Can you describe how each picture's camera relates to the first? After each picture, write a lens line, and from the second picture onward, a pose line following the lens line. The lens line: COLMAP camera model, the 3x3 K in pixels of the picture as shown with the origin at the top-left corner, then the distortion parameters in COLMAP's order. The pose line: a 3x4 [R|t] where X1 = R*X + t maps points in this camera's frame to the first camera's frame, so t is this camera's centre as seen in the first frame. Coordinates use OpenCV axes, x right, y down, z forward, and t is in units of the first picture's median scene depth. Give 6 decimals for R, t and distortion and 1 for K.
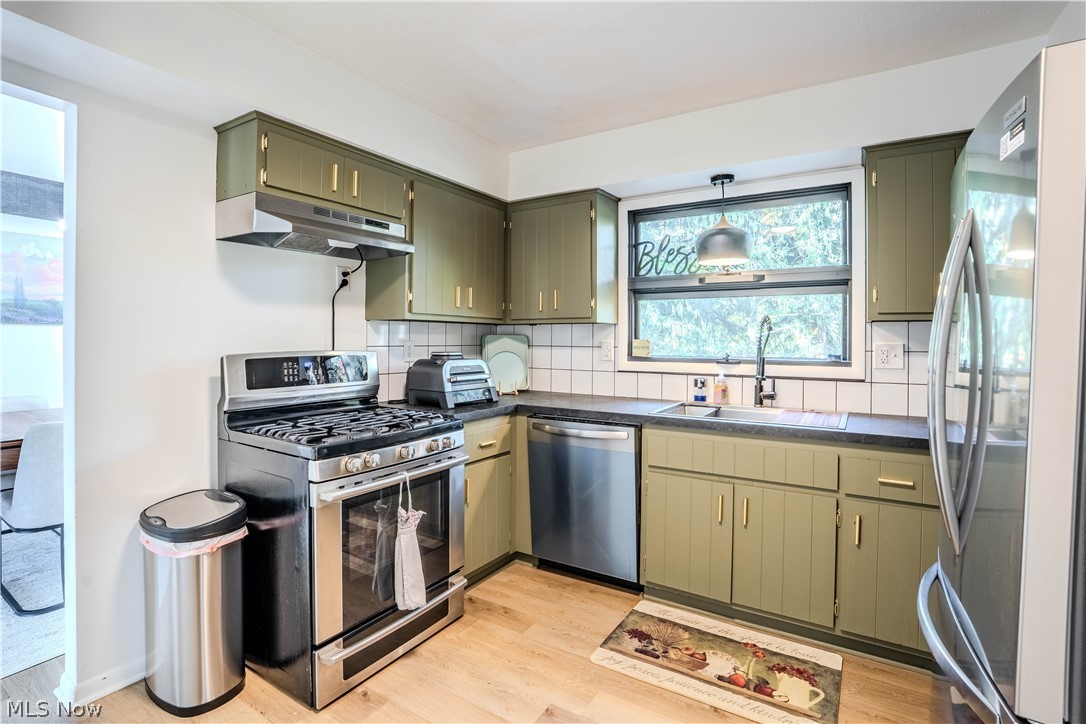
lens RADIAL K [[495.2, 0, 545.7], [0, 495.2, 399.1], [0, 0, 1]] dist [-0.054509, 0.025000]
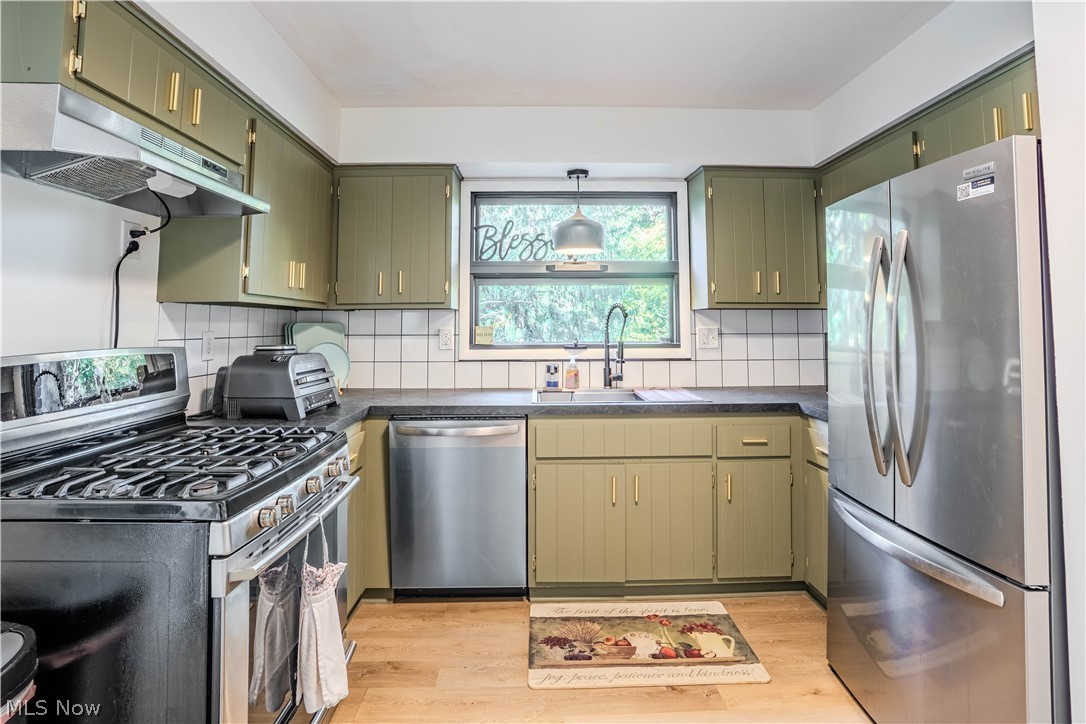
lens RADIAL K [[515.3, 0, 545.3], [0, 515.3, 347.9], [0, 0, 1]] dist [-0.067462, 0.030023]
pose [[0.847000, -0.030721, 0.530704, -0.290222], [0.071347, 0.995866, -0.056220, -0.020050], [-0.526783, 0.085483, 0.845690, 0.135496]]
